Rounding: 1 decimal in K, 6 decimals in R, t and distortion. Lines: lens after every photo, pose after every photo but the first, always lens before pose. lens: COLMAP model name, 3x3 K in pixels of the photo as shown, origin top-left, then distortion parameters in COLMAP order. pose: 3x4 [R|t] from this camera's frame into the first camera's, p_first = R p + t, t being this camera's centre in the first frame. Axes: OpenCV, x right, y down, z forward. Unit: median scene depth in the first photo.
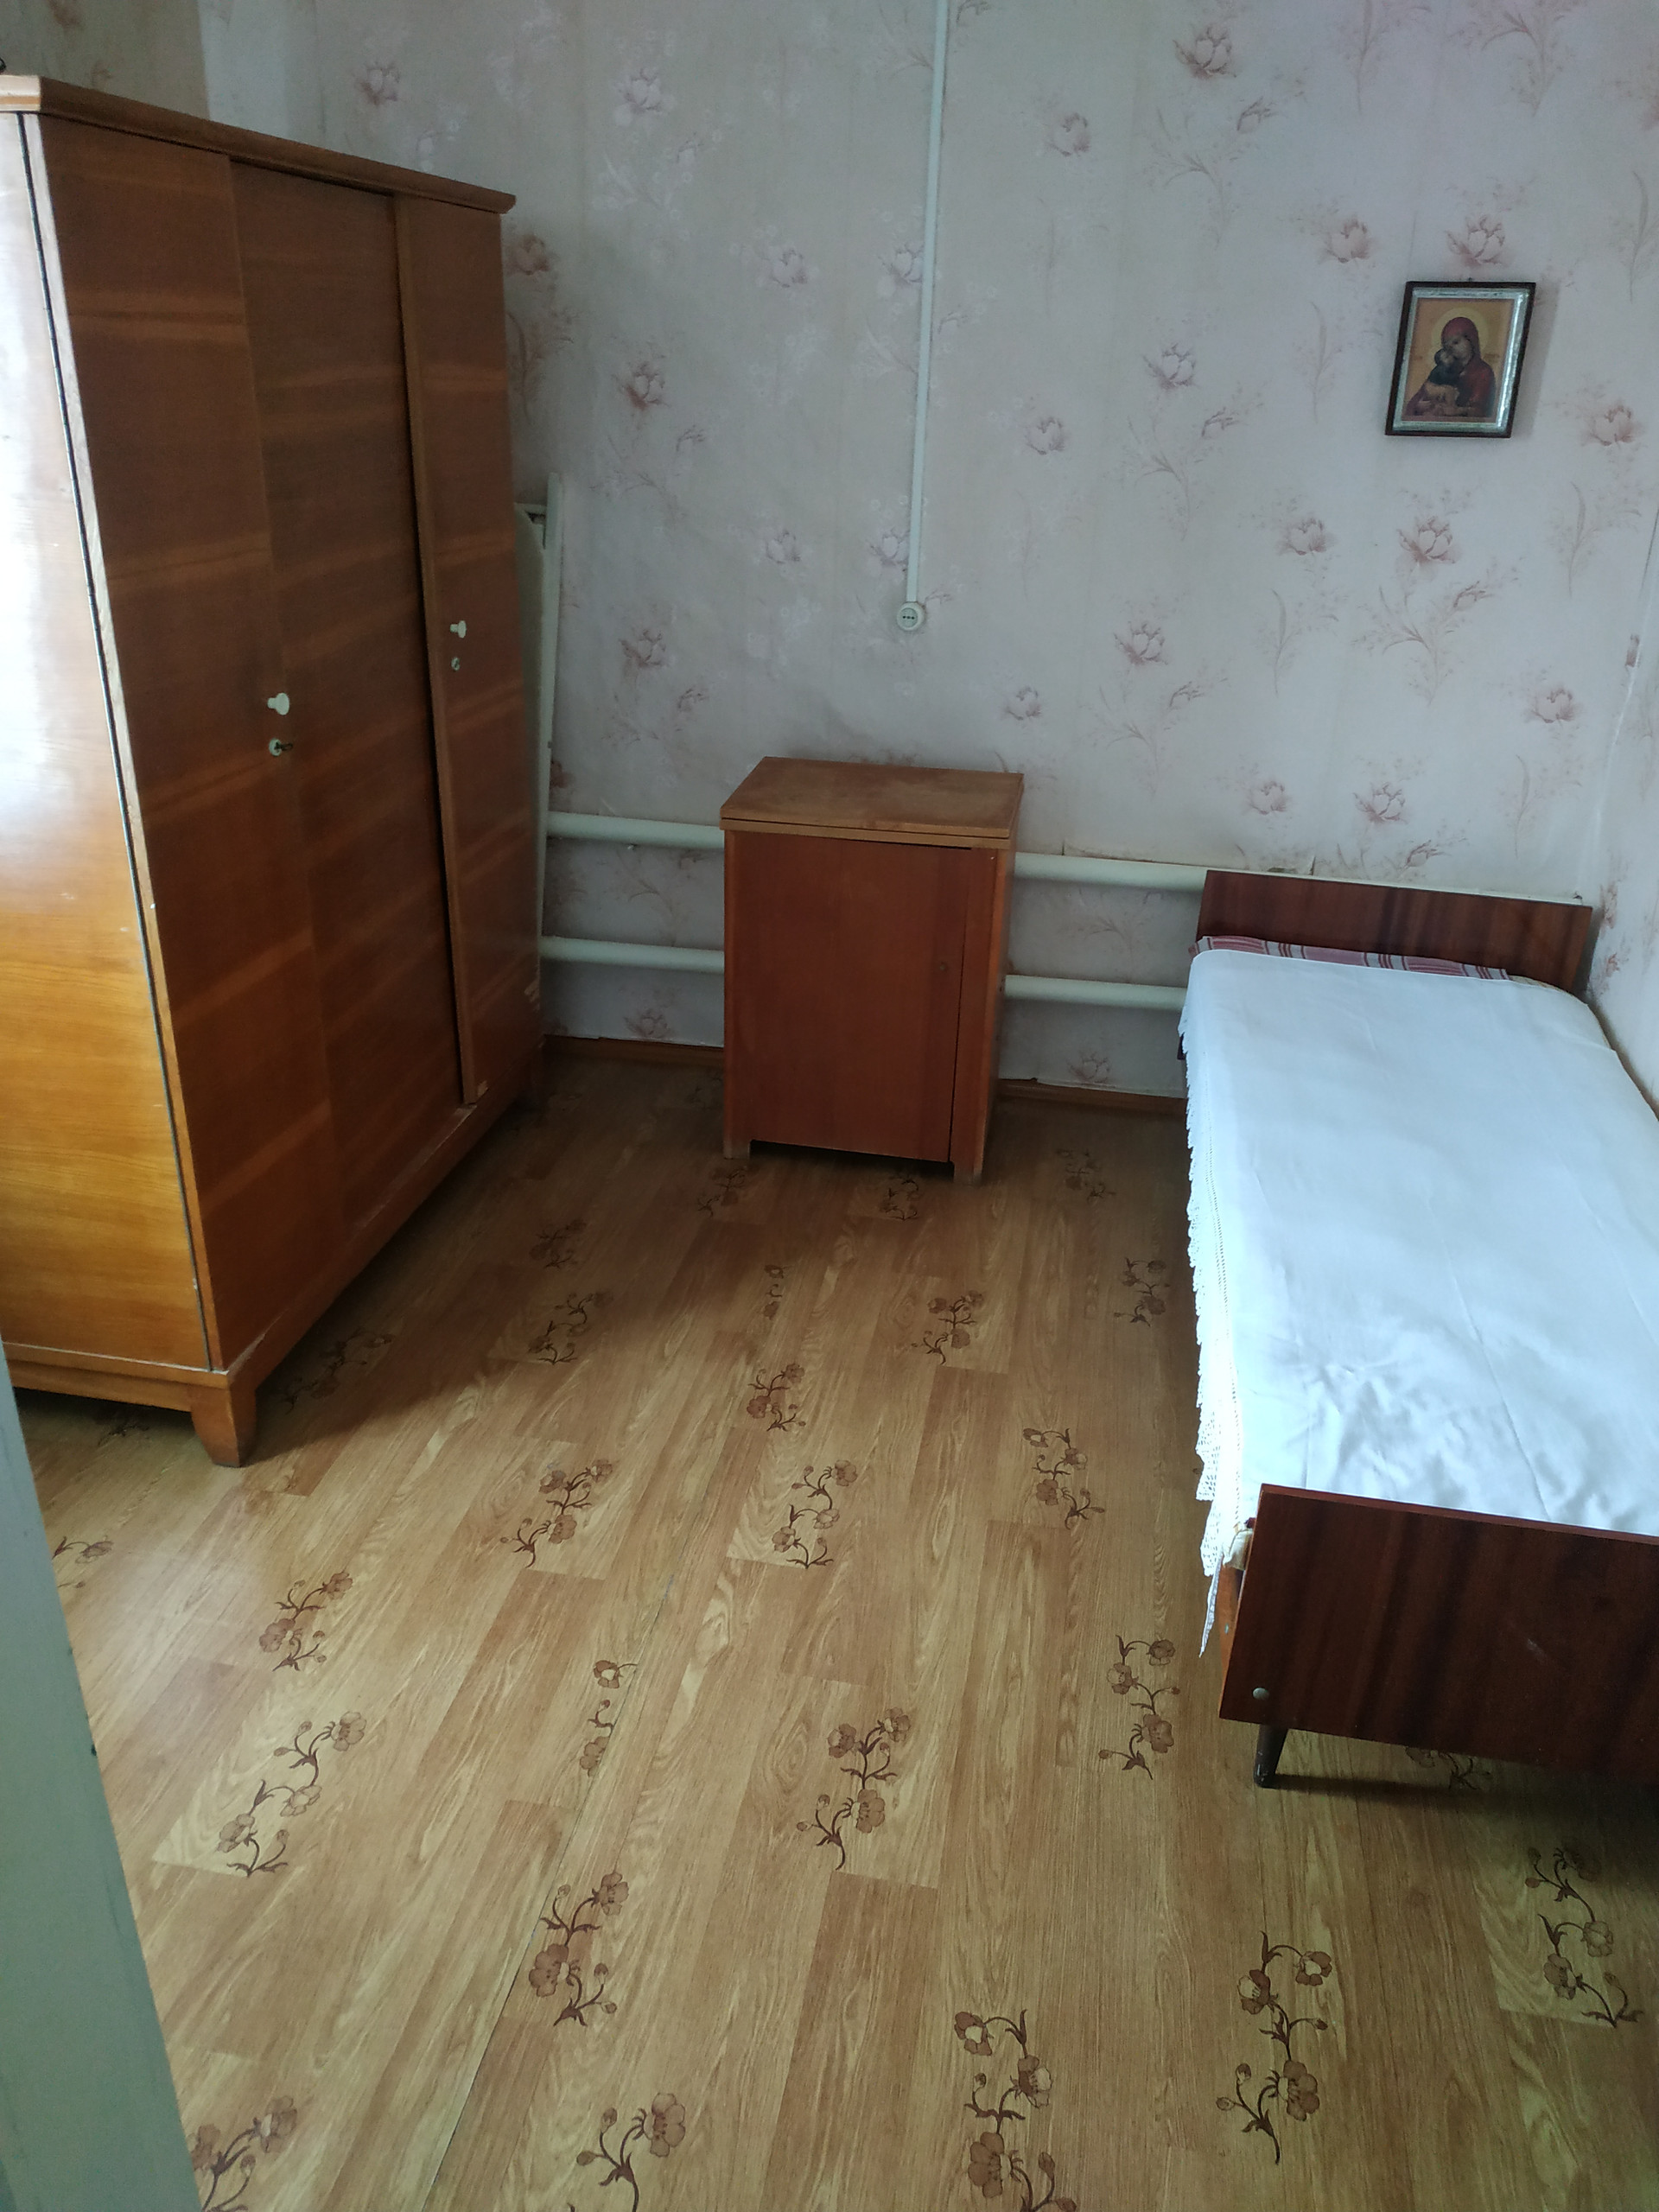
lens RADIAL K [[1580.2, 0, 827.1], [0, 1580.2, 1110.9], [0, 0, 1]] dist [0.001494, -0.027787]
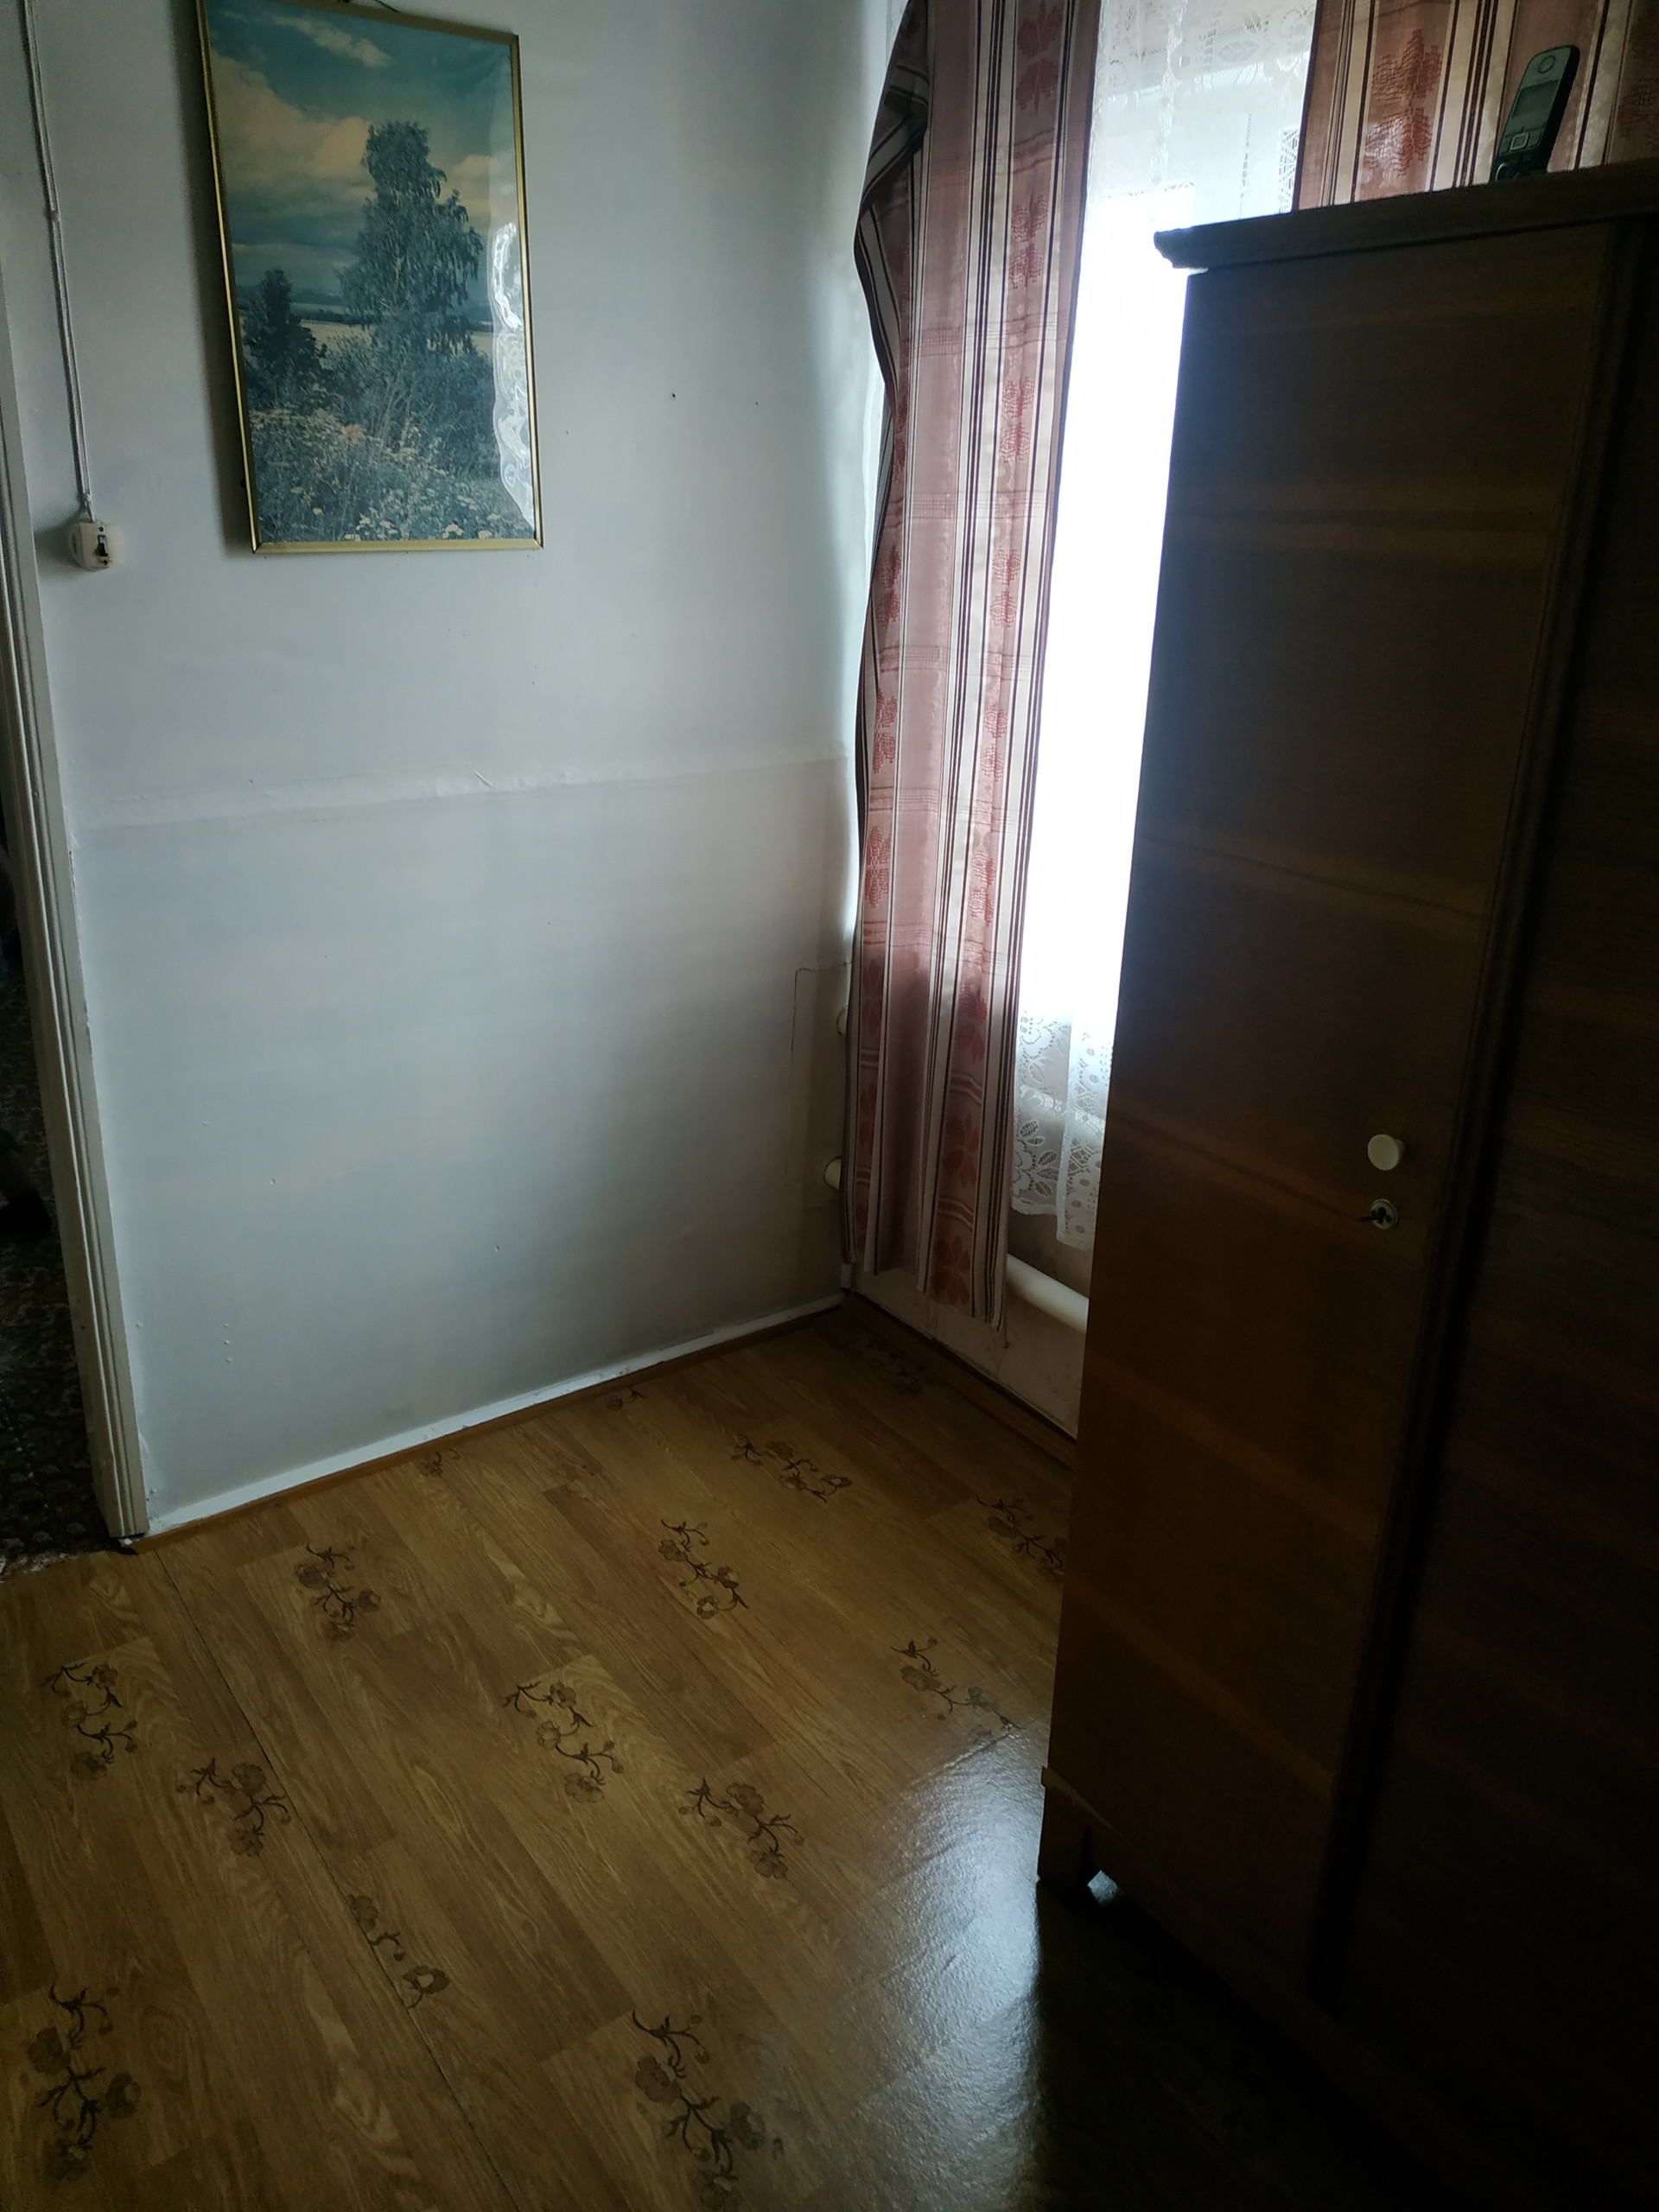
lens RADIAL K [[1580.2, 0, 817.6], [0, 1580.2, 1055.4], [0, 0, 1]] dist [0.001494, -0.027787]
pose [[-0.683803, 0.164480, -0.710886, 0.262304], [-0.364889, 0.766610, 0.528361, -0.607386], [0.631877, 0.620689, -0.464194, 1.318263]]
